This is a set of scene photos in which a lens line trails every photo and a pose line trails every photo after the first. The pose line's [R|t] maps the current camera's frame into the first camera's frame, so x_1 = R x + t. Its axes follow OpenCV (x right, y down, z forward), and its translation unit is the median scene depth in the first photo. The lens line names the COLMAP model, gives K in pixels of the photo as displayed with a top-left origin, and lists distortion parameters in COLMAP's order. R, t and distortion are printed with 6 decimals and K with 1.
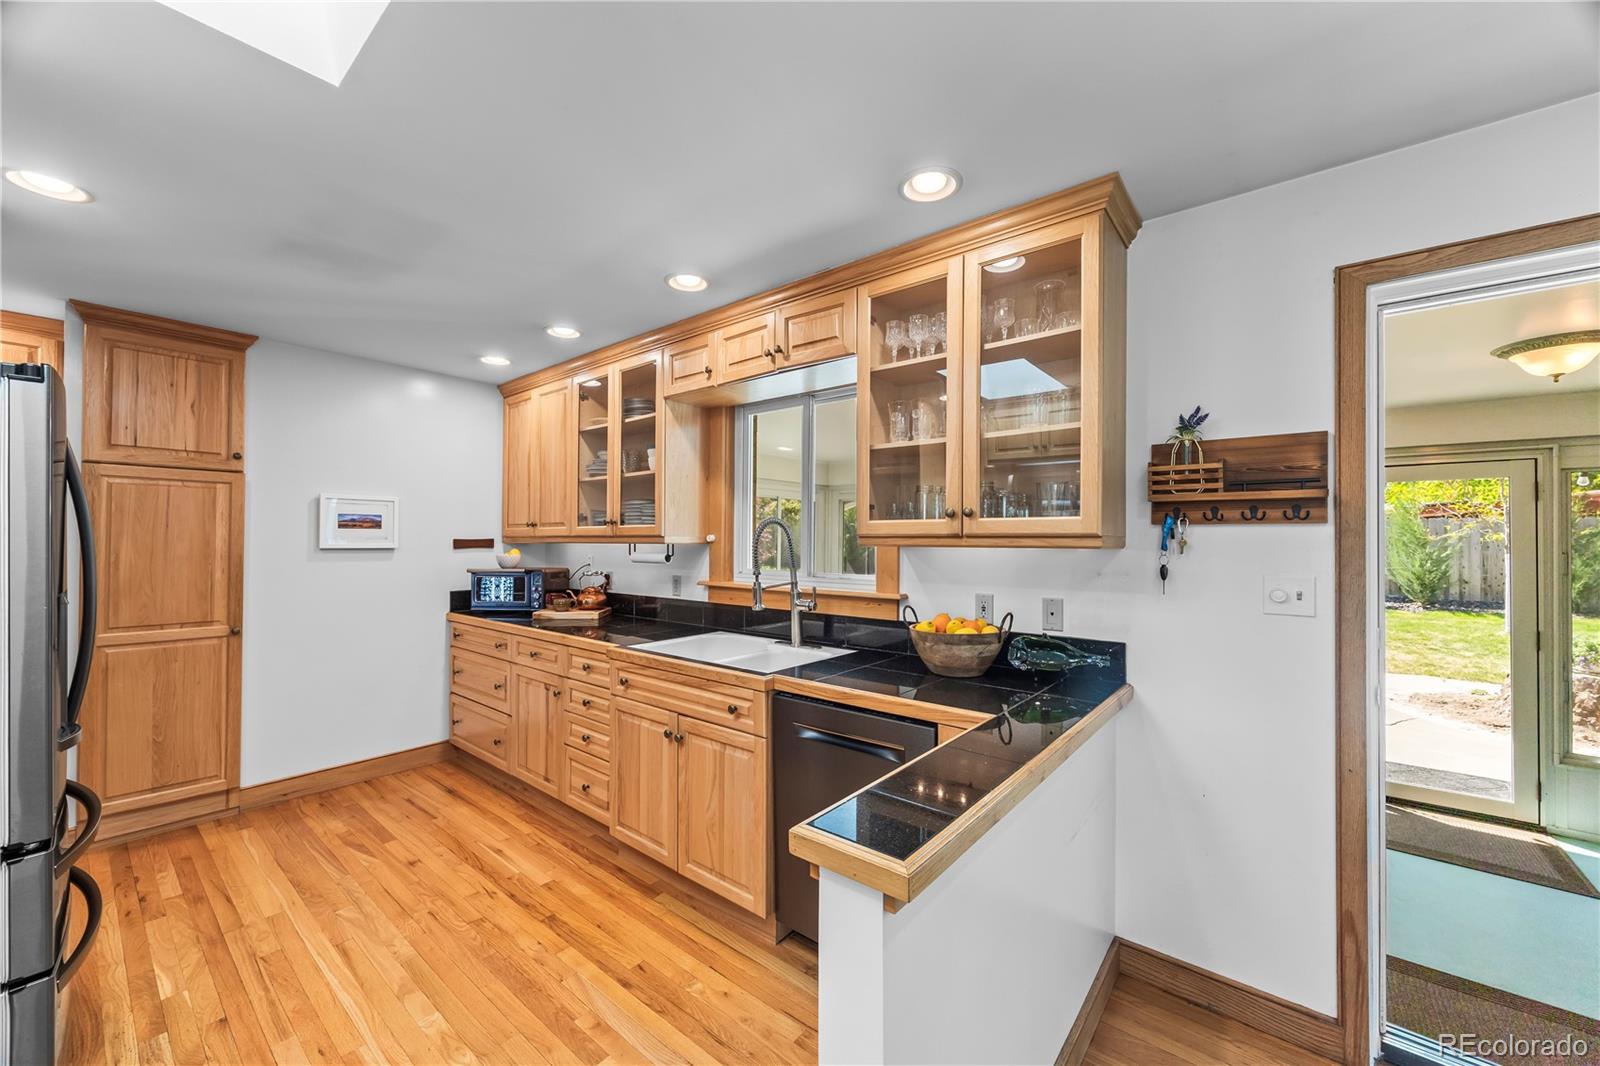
lens RADIAL K [[609.5, 0, 806.8], [0, 609.5, 538.5], [0, 0, 1]] dist [-0.002481, -0.000201]
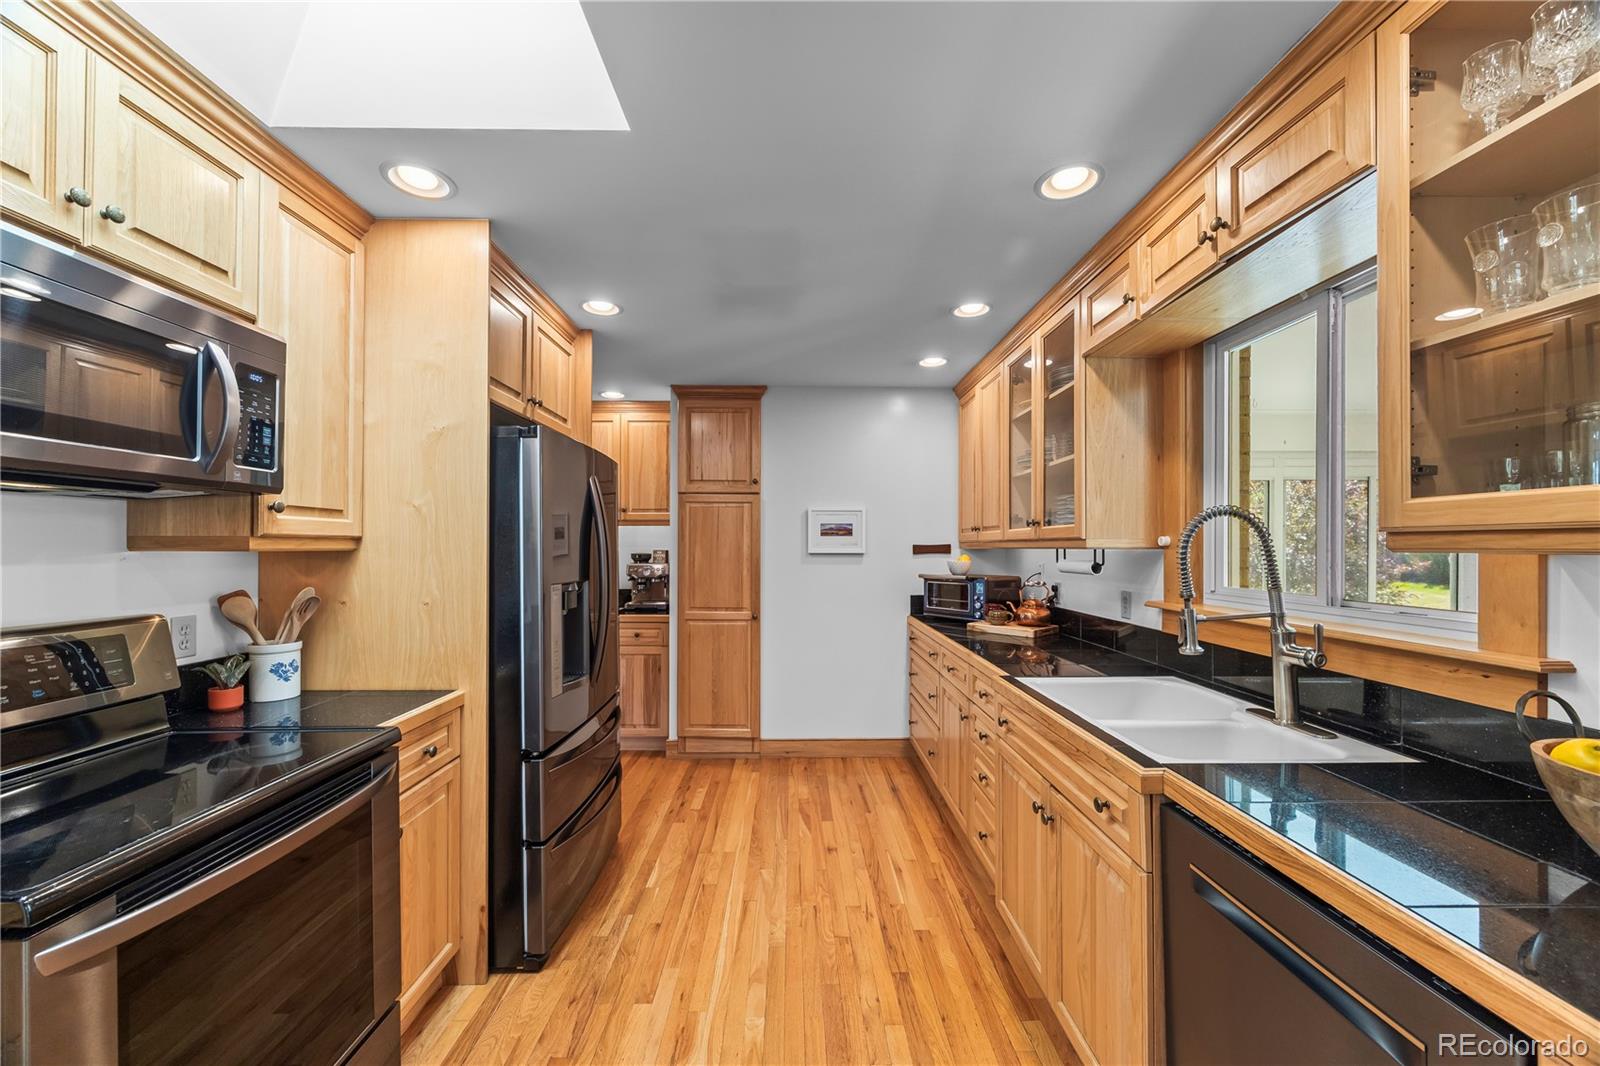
lens RADIAL K [[609.5, 0, 802.4], [0, 609.5, 544.7], [0, 0, 1]] dist [-0.002481, -0.000201]
pose [[0.639869, -0.006260, -0.768459, 0.131659], [0.005362, 0.999979, -0.003681, 0.004735], [0.768466, -0.001766, 0.639889, 0.265459]]
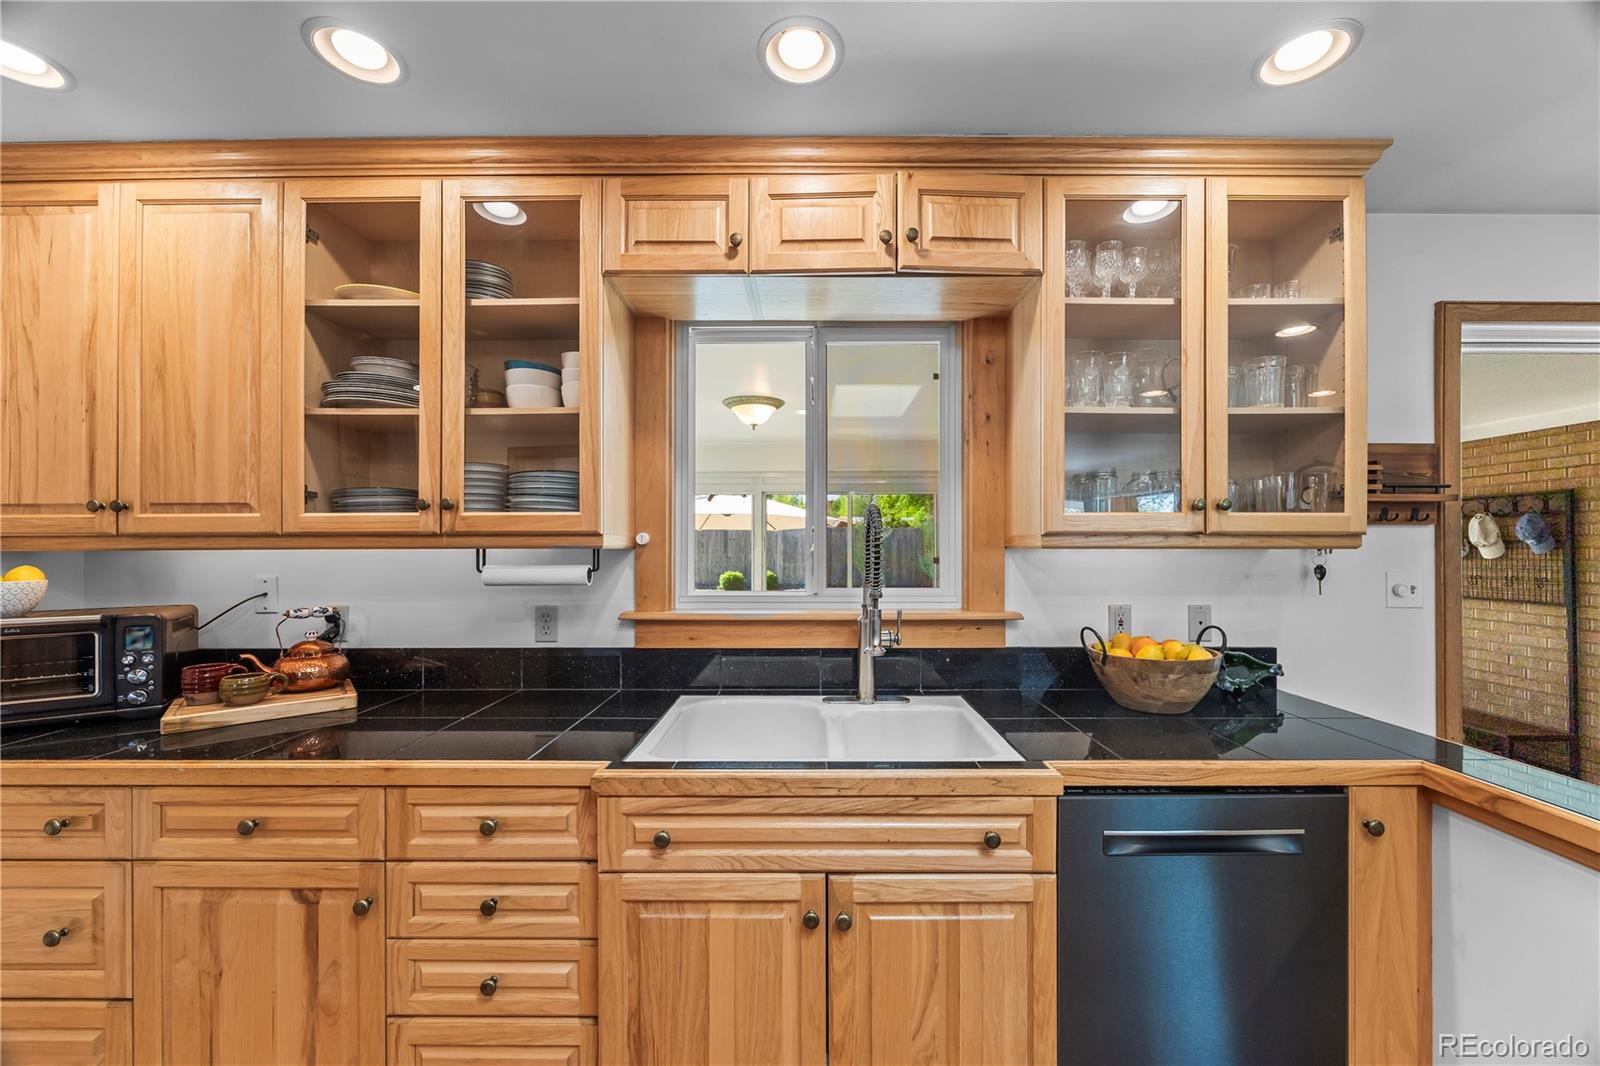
lens RADIAL K [[609.5, 0, 810.6], [0, 609.5, 546.2], [0, 0, 1]] dist [-0.002481, -0.000201]
pose [[0.775890, -0.005500, 0.630844, -0.462371], [0.001728, 0.999977, 0.006593, 0.003458], [-0.630865, -0.004025, 0.775882, 0.511393]]
